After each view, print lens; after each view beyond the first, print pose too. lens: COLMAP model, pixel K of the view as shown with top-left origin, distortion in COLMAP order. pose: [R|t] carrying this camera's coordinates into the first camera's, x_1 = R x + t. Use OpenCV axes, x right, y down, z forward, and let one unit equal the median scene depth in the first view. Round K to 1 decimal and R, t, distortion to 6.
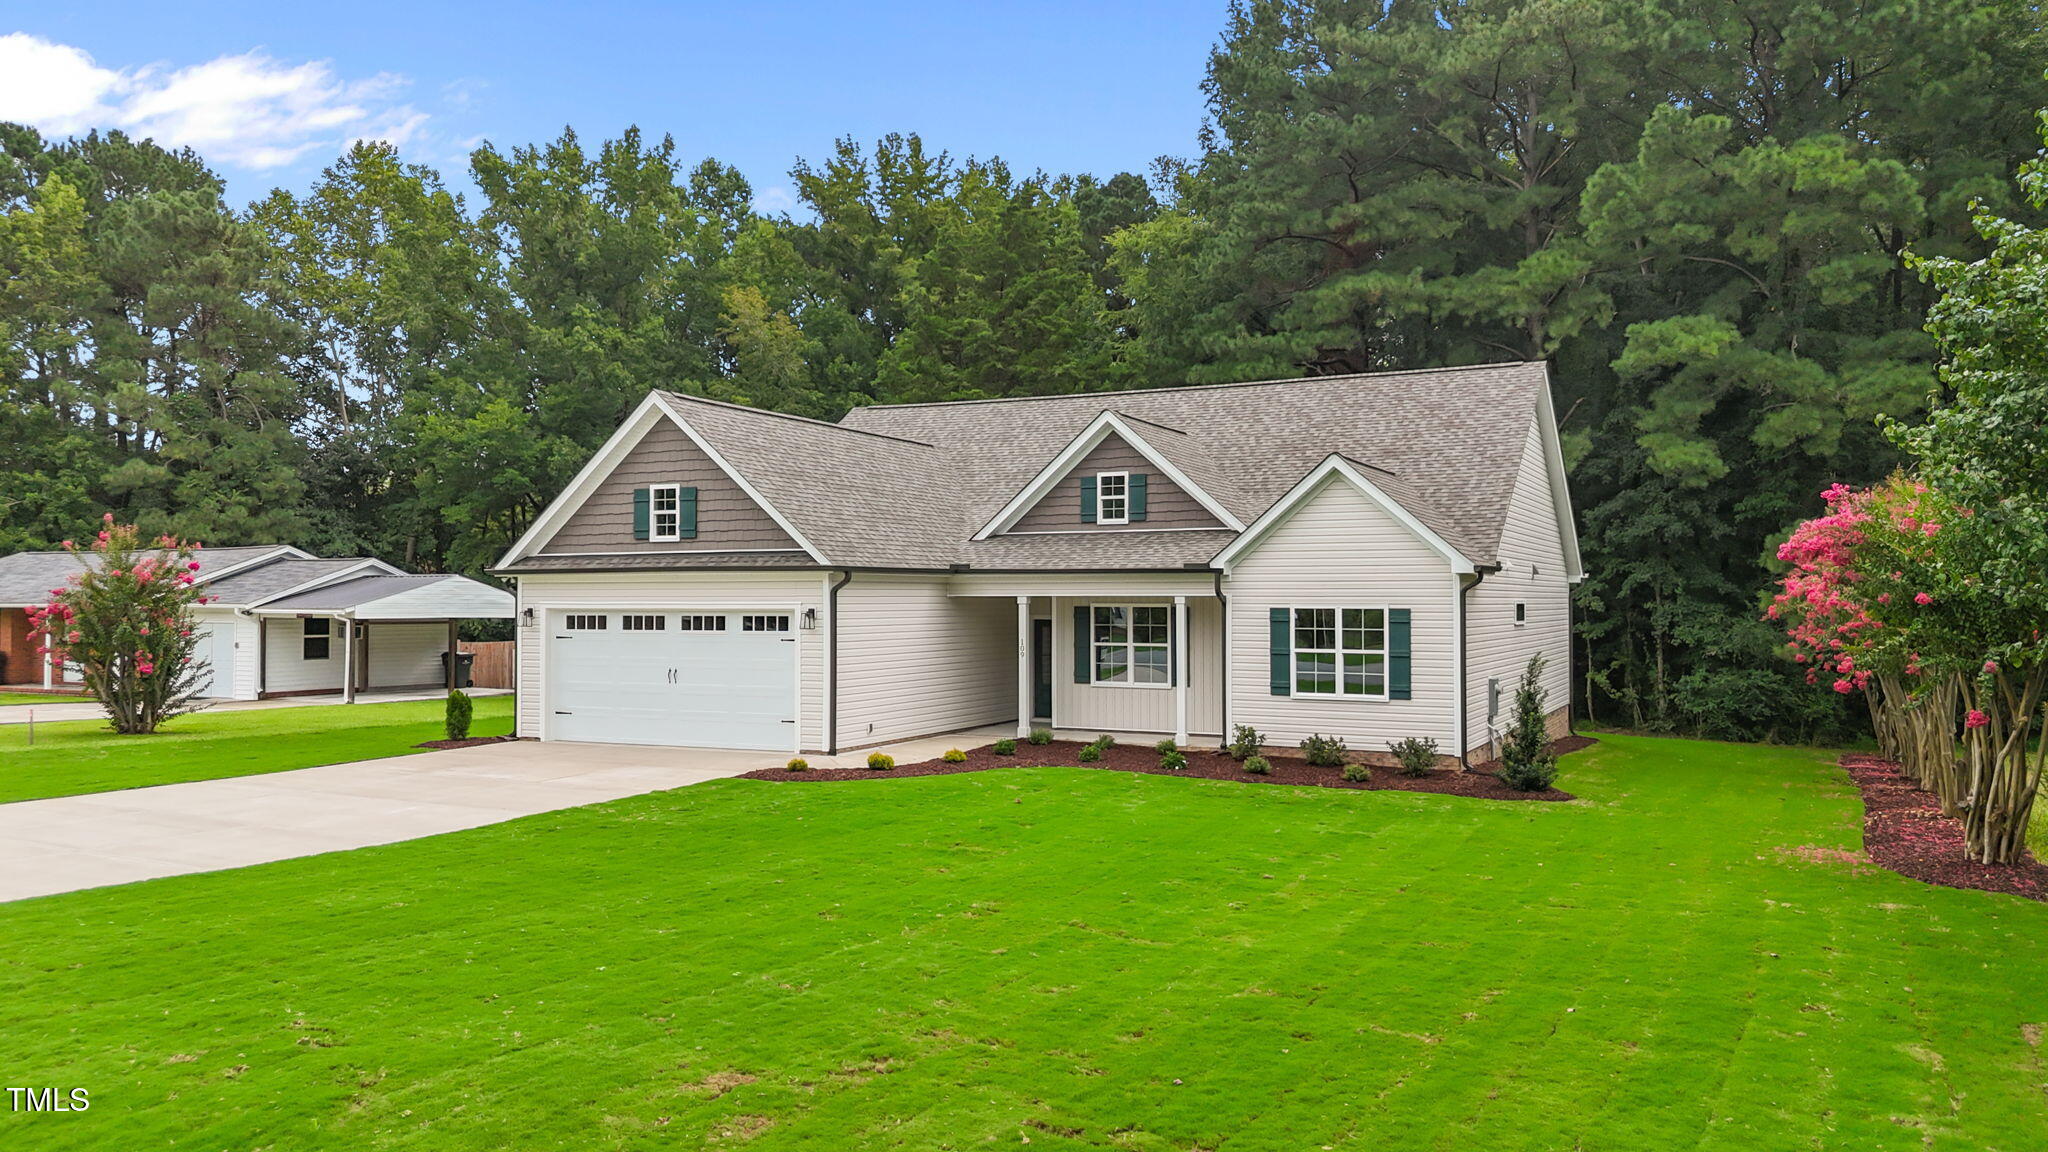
lens RADIAL K [[1535.9, 0, 1022.0], [0, 1535.9, 605.5], [0, 0, 1]] dist [0.072421, -0.079912]
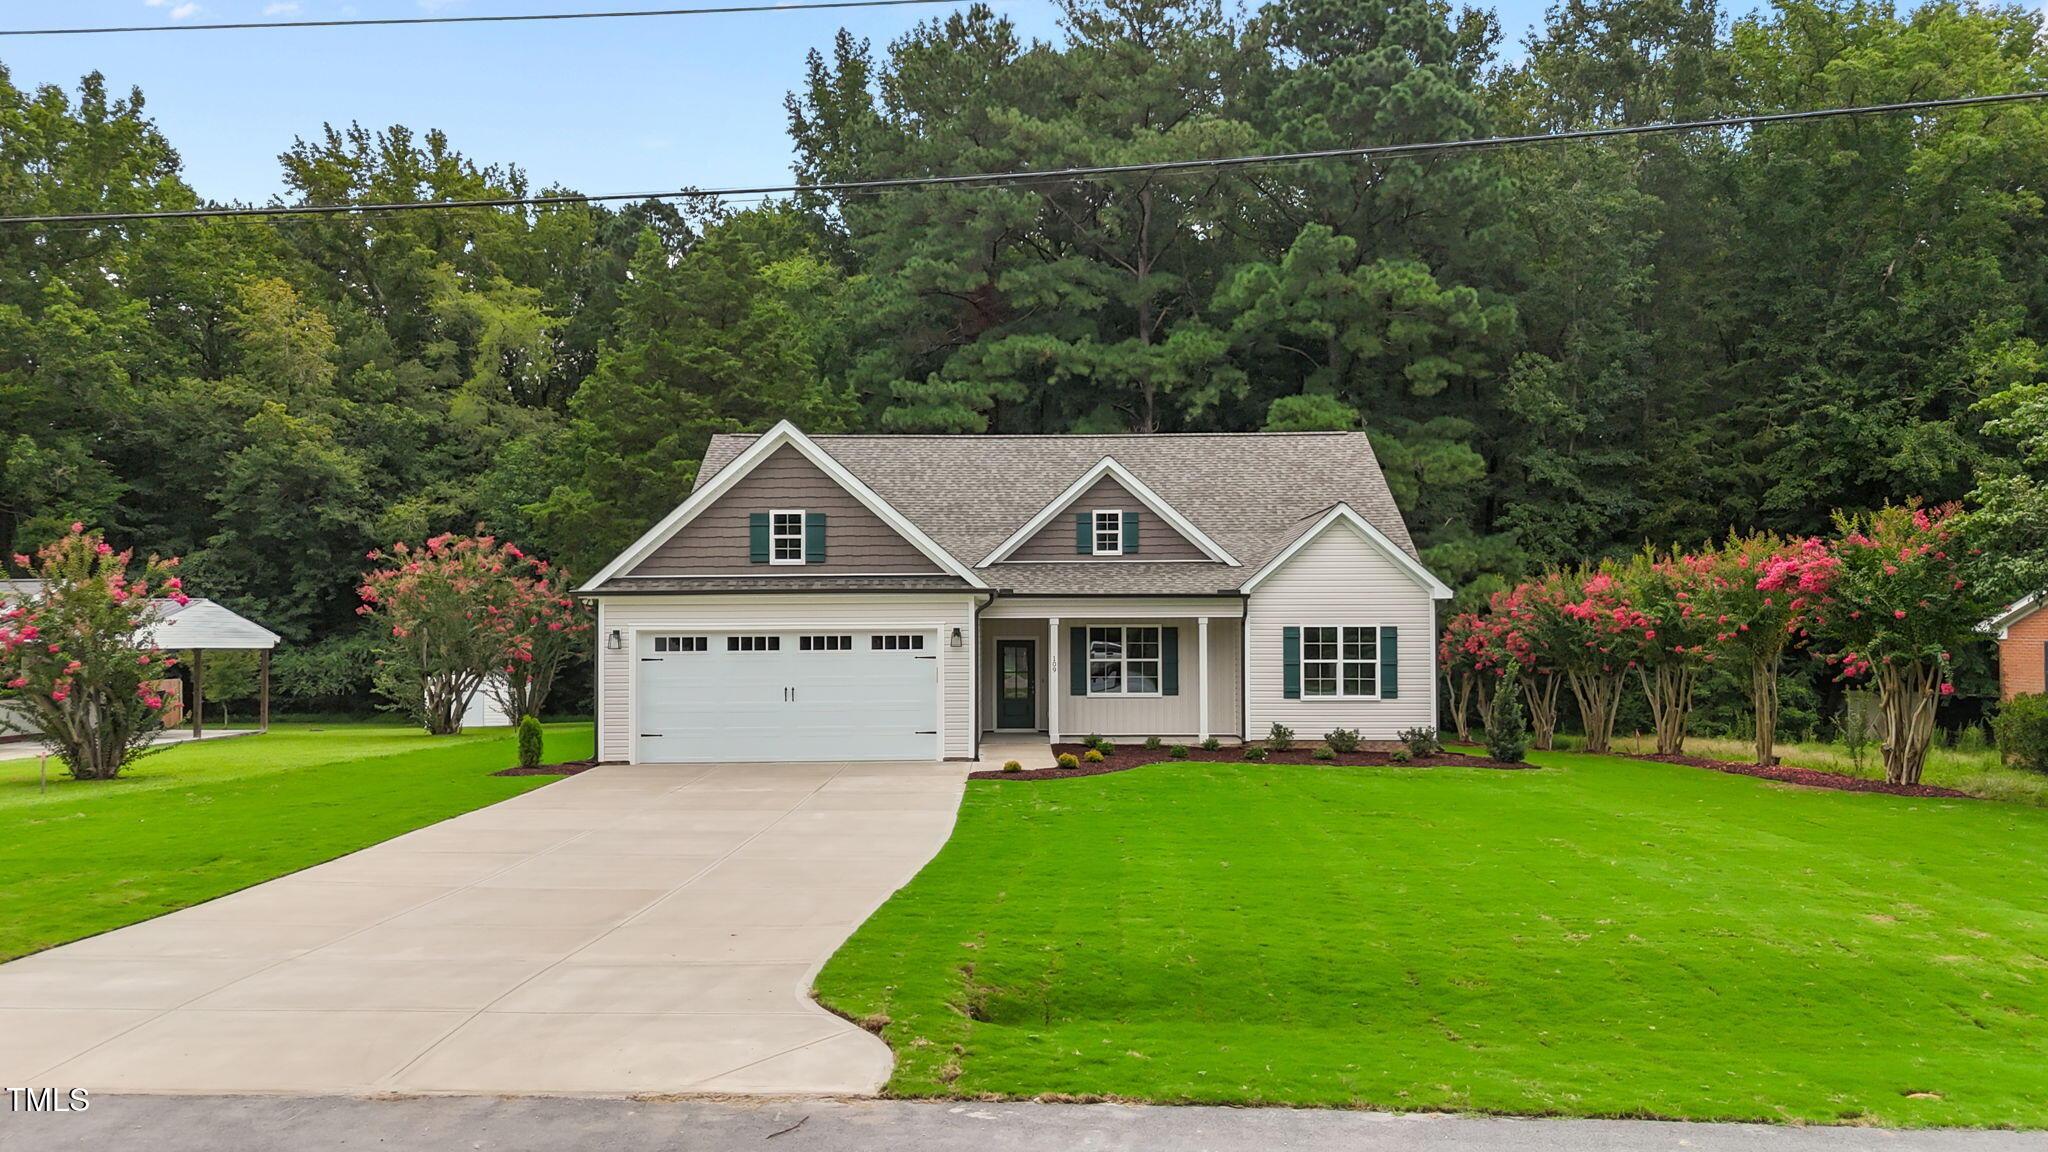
lens RADIAL K [[1543.1, 0, 1019.7], [0, 1543.1, 656.9], [0, 0, 1]] dist [0.036431, -0.007719]
pose [[0.893819, -0.011706, 0.448274, -0.547633], [0.006226, 0.999887, 0.013698, 0.007055], [-0.448384, -0.009453, 0.893791, -0.000872]]
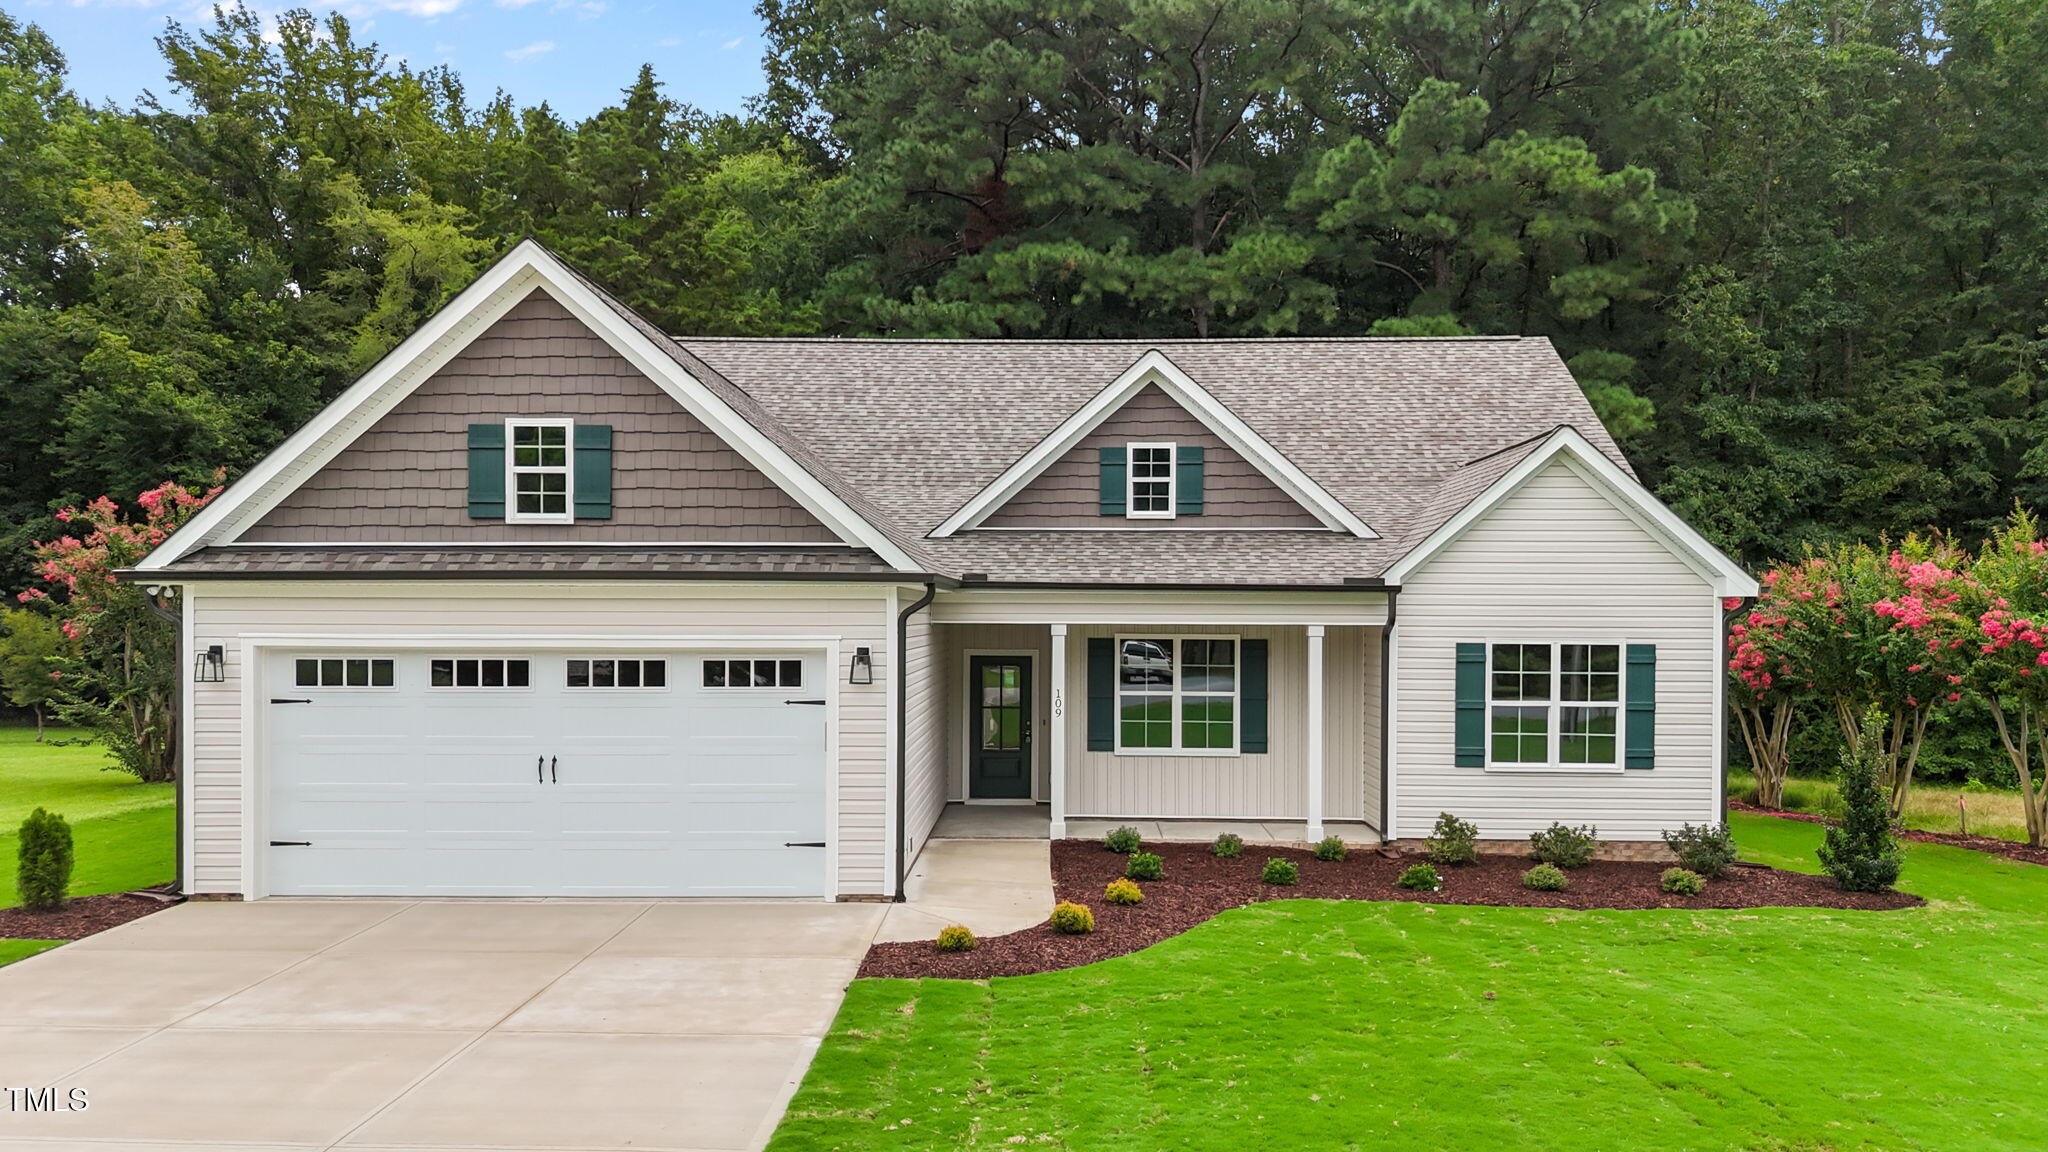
lens RADIAL K [[1543.1, 0, 1019.7], [0, 1543.1, 656.9], [0, 0, 1]] dist [0.036431, -0.007719]
pose [[0.904043, -0.007810, 0.427370, -0.305846], [-0.002757, 0.999706, 0.024100, -0.008158], [-0.427432, -0.022965, 0.903756, 0.425425]]
